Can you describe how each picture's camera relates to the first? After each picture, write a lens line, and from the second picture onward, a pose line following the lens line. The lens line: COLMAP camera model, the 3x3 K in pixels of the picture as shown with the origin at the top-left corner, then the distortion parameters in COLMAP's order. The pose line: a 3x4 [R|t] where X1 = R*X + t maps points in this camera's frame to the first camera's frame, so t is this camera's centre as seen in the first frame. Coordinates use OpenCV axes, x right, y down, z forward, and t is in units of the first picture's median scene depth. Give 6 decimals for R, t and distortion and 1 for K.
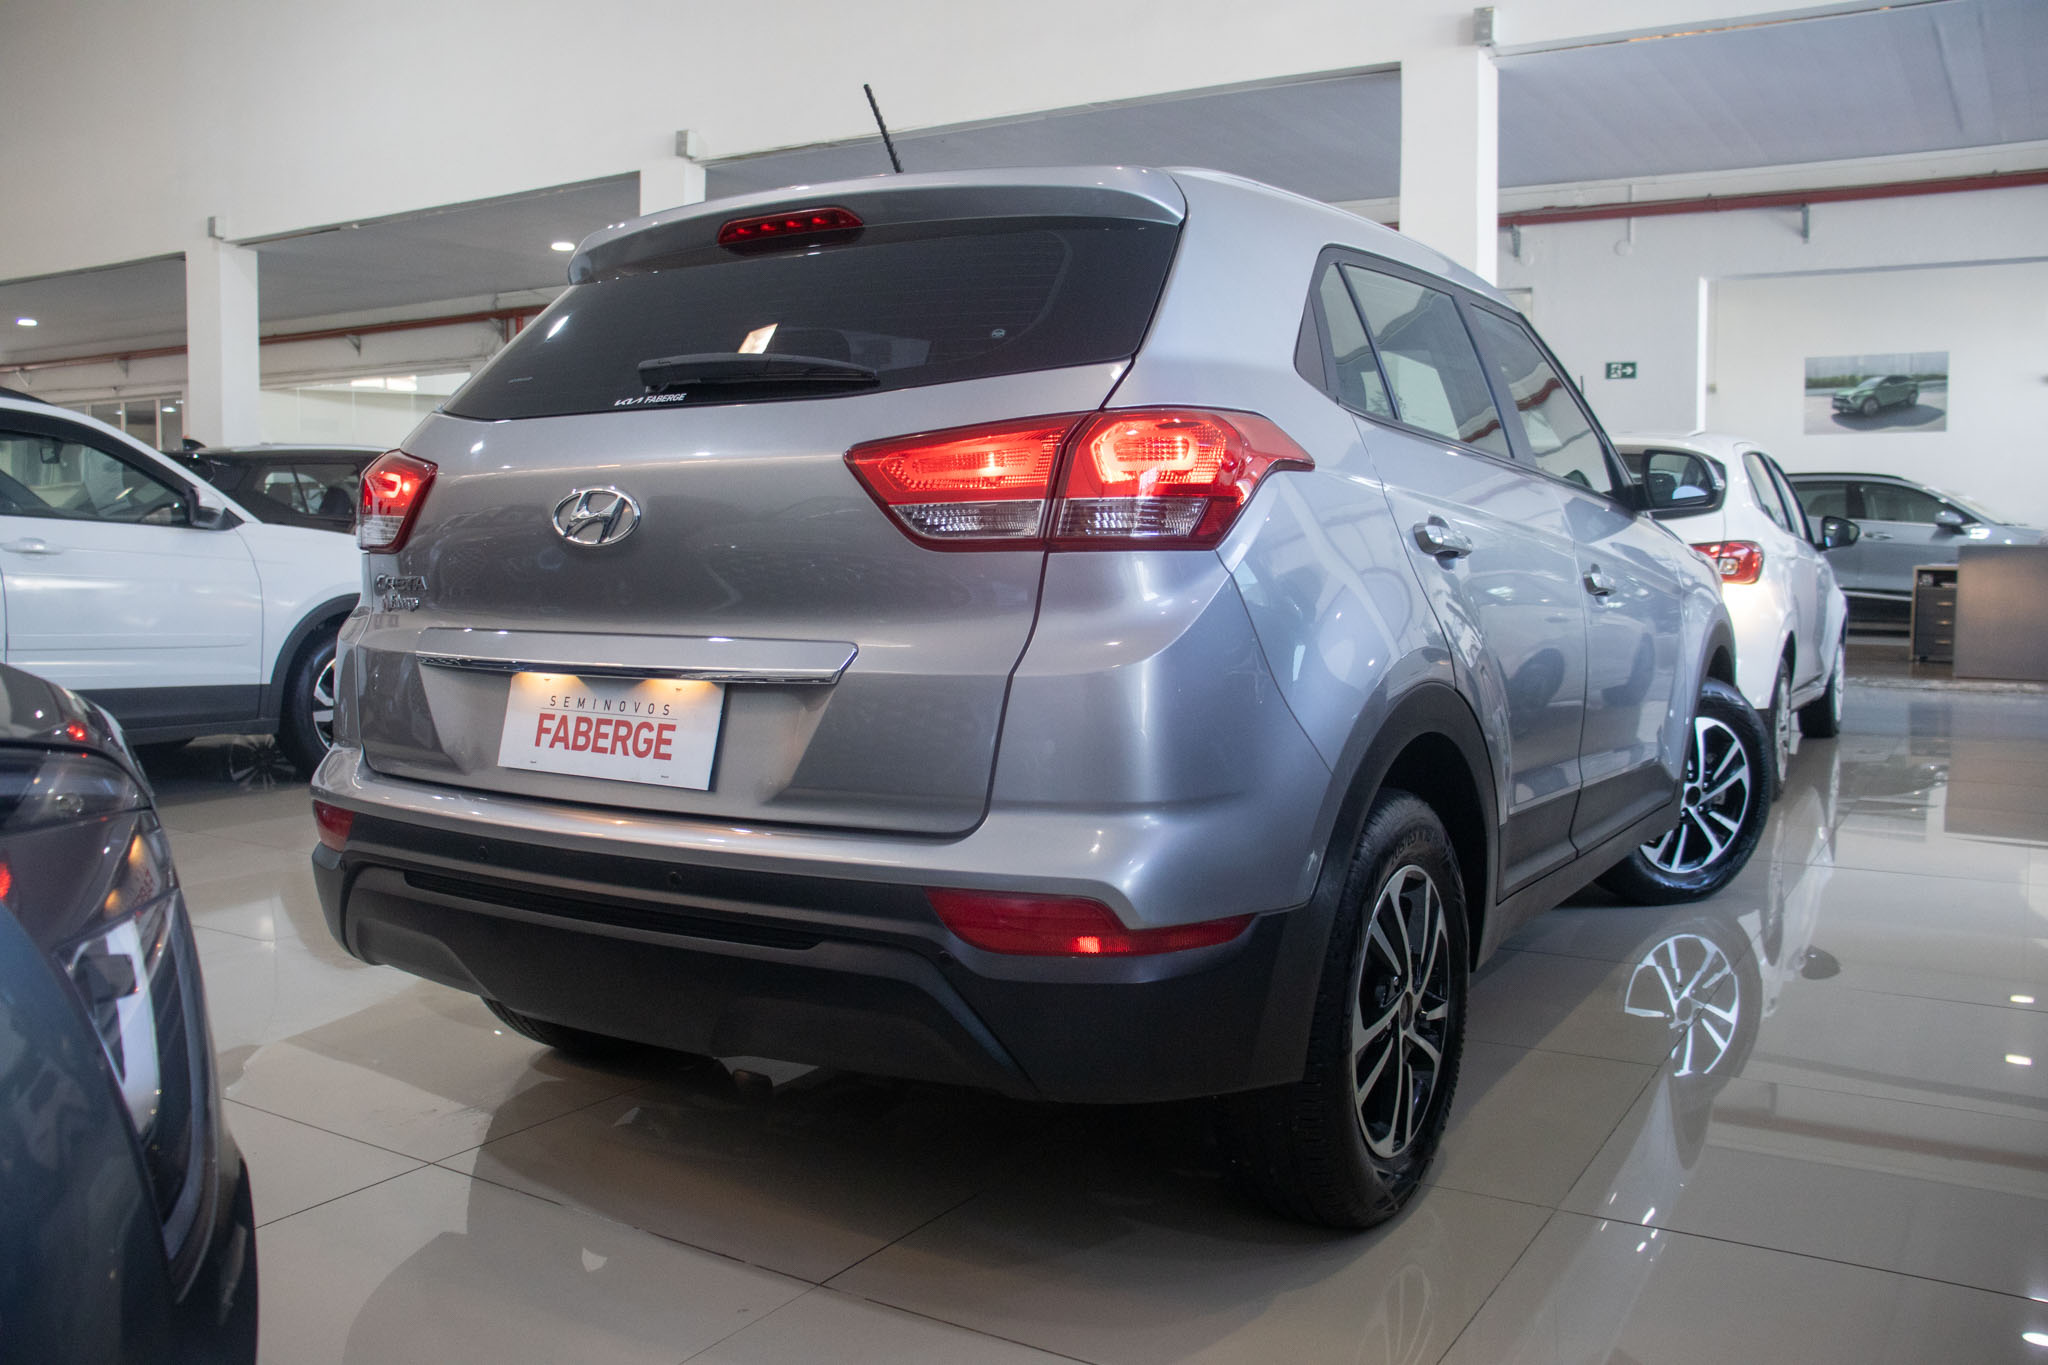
lens RADIAL K [[1725.4, 0, 1018.9], [0, 1725.4, 682.5], [0, 0, 1]] dist [-0.086074, 0.009253]
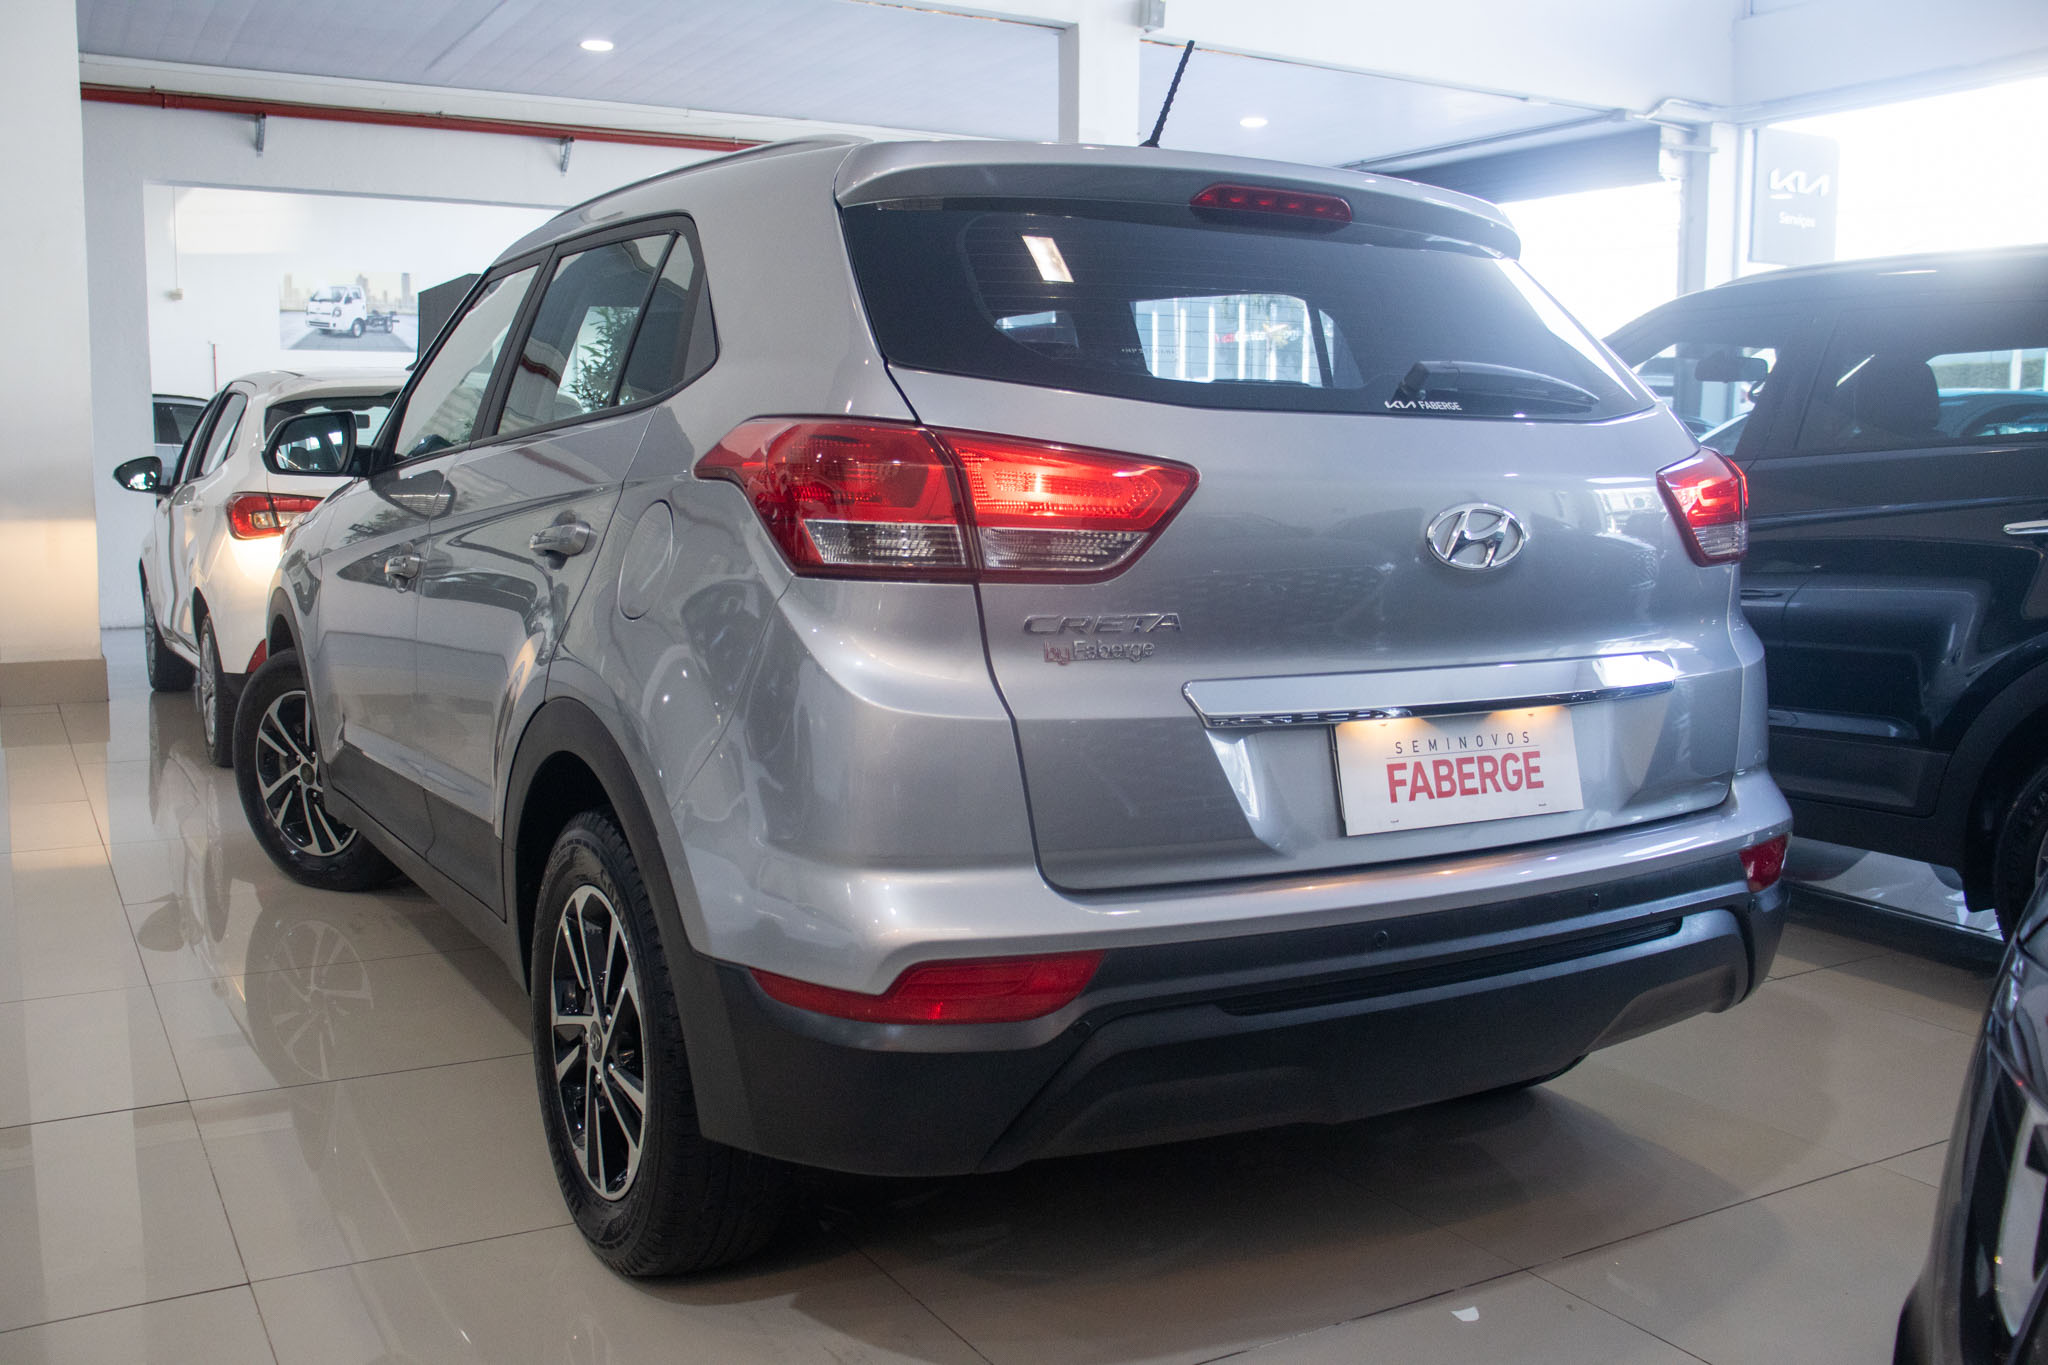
lens RADIAL K [[1860.5, 0, 1027.0], [0, 1860.5, 676.2], [0, 0, 1]] dist [-0.084909, 0.000320]
pose [[0.451993, -0.094701, 0.886980, -1.199844], [0.059918, 0.995326, 0.075736, -0.109147], [-0.890007, 0.018915, 0.455555, 0.745290]]
